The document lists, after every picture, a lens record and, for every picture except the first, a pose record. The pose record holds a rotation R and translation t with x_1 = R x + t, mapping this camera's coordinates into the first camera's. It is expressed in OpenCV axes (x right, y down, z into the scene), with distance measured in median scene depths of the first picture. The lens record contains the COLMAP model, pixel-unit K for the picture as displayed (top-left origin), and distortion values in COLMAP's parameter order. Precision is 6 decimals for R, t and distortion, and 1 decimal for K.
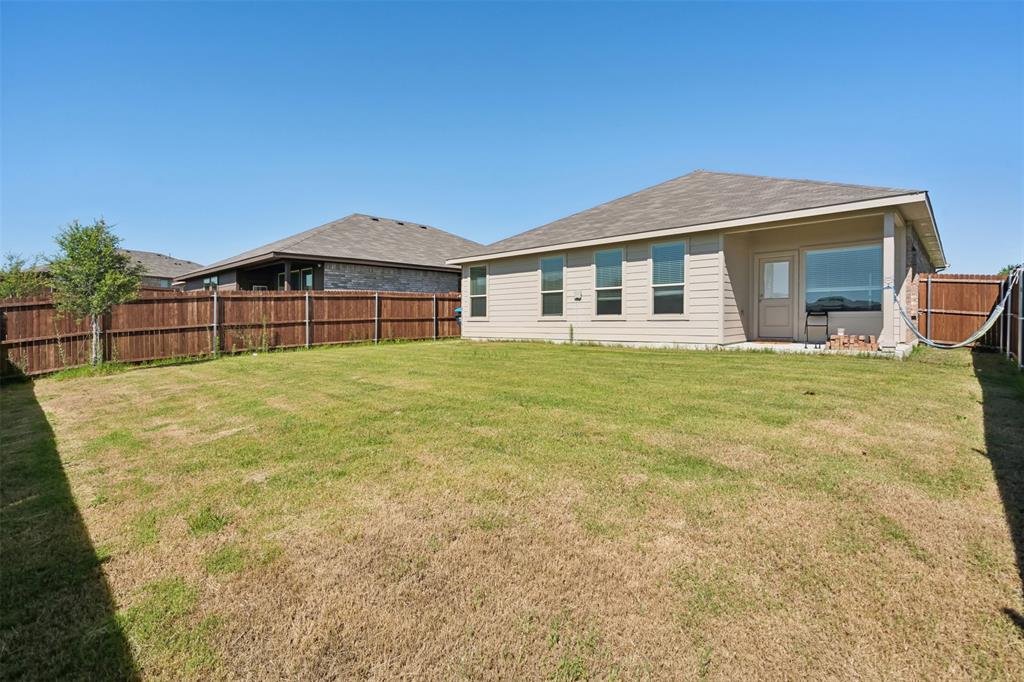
lens RADIAL K [[470.2, 0, 511.3], [0, 470.2, 343.7], [0, 0, 1]] dist [-0.000517, 0.000128]
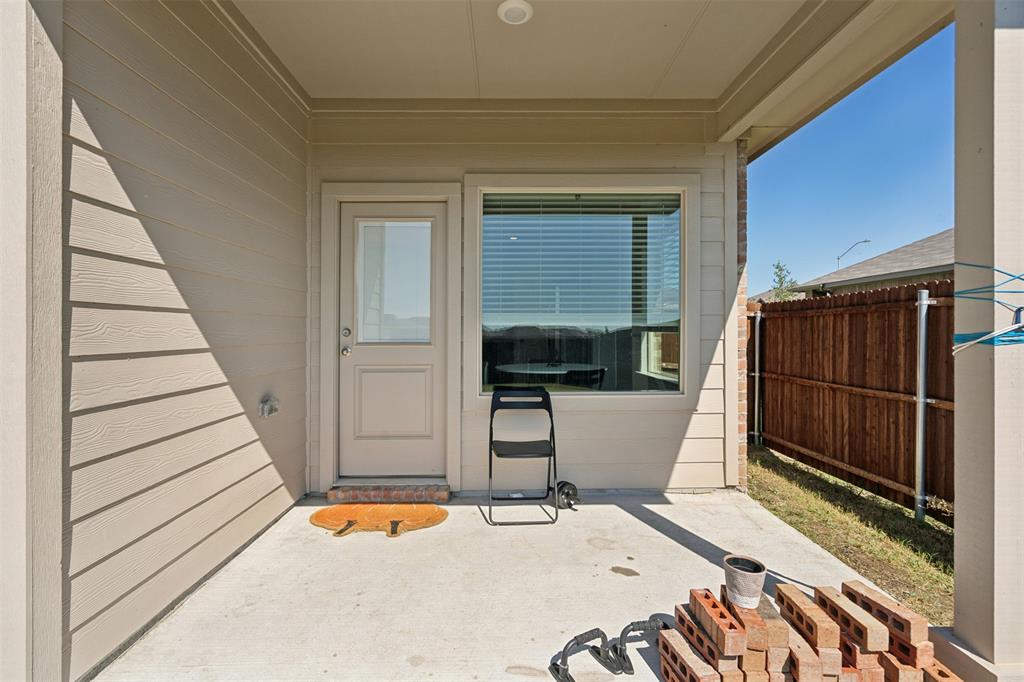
lens RADIAL K [[461.2, 0, 511.7], [0, 461.2, 326.3], [0, 0, 1]] dist [-0.001259, -0.000161]
pose [[0.720480, 0.019150, 0.693211, 0.359056], [0.029938, 0.997828, -0.058681, -0.075194], [-0.692829, 0.063031, 0.718341, 0.640040]]
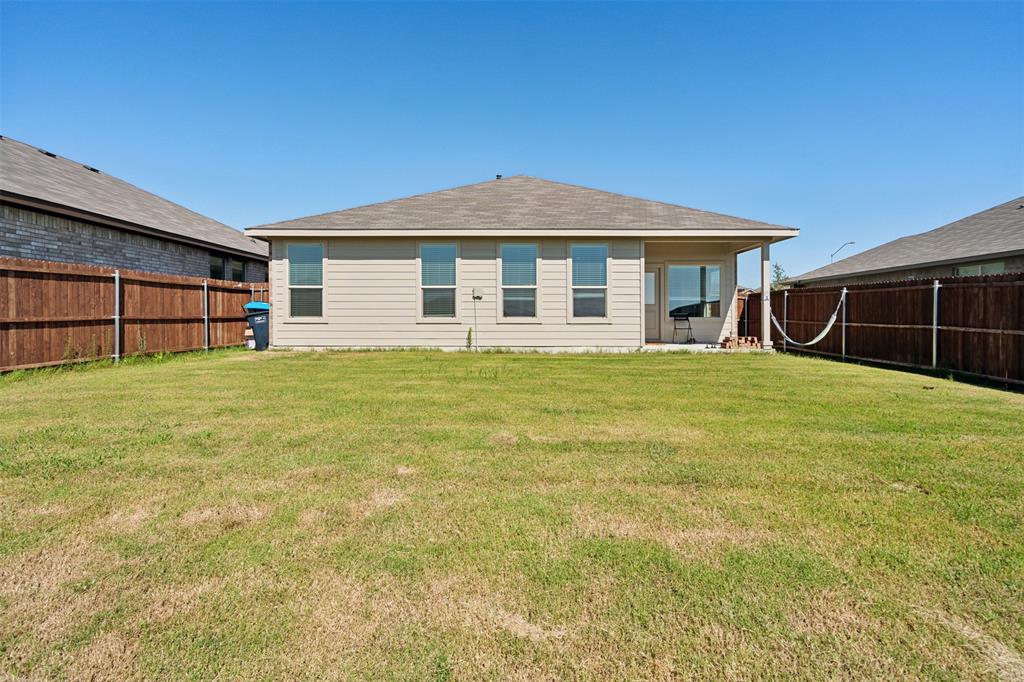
lens RADIAL K [[461.2, 0, 511.7], [0, 461.2, 326.3], [0, 0, 1]] dist [-0.001259, -0.000161]
pose [[0.741634, 0.001015, 0.670804, -0.358293], [0.026741, 0.999159, -0.031076, -0.016228], [-0.670272, 0.040985, 0.740983, 0.342450]]
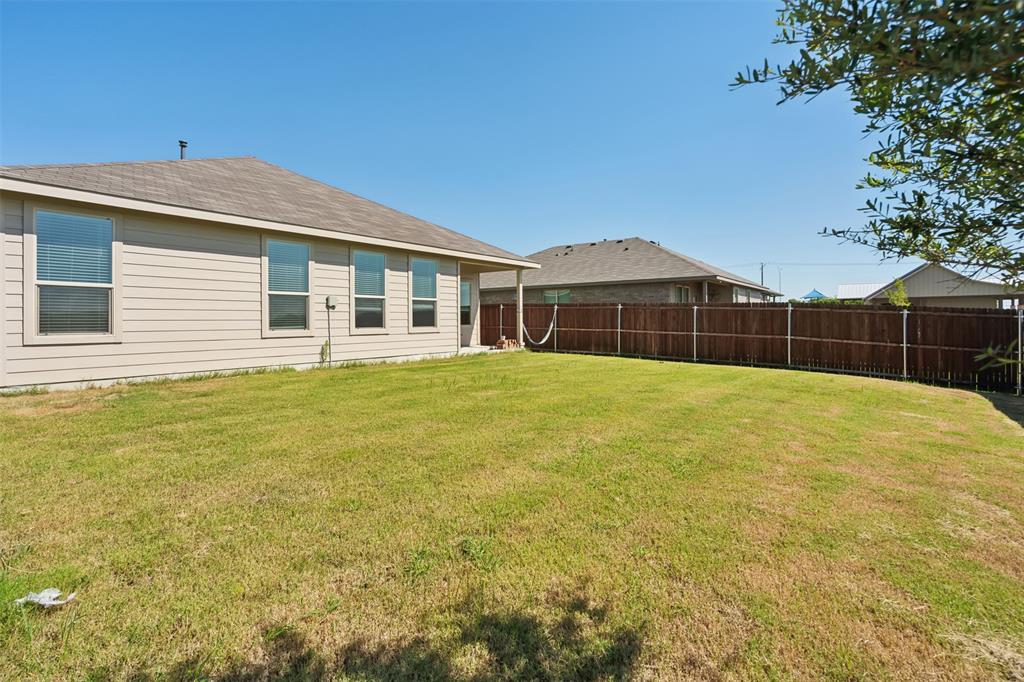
lens RADIAL K [[486.2, 0, 511.2], [0, 486.2, 318.6], [0, 0, 1]] dist [0.000159, 0.000058]
pose [[-0.090270, 0.015519, 0.995796, -0.643838], [0.060865, 0.998096, -0.010037, -0.049819], [-0.994056, 0.059703, -0.091043, 0.766948]]
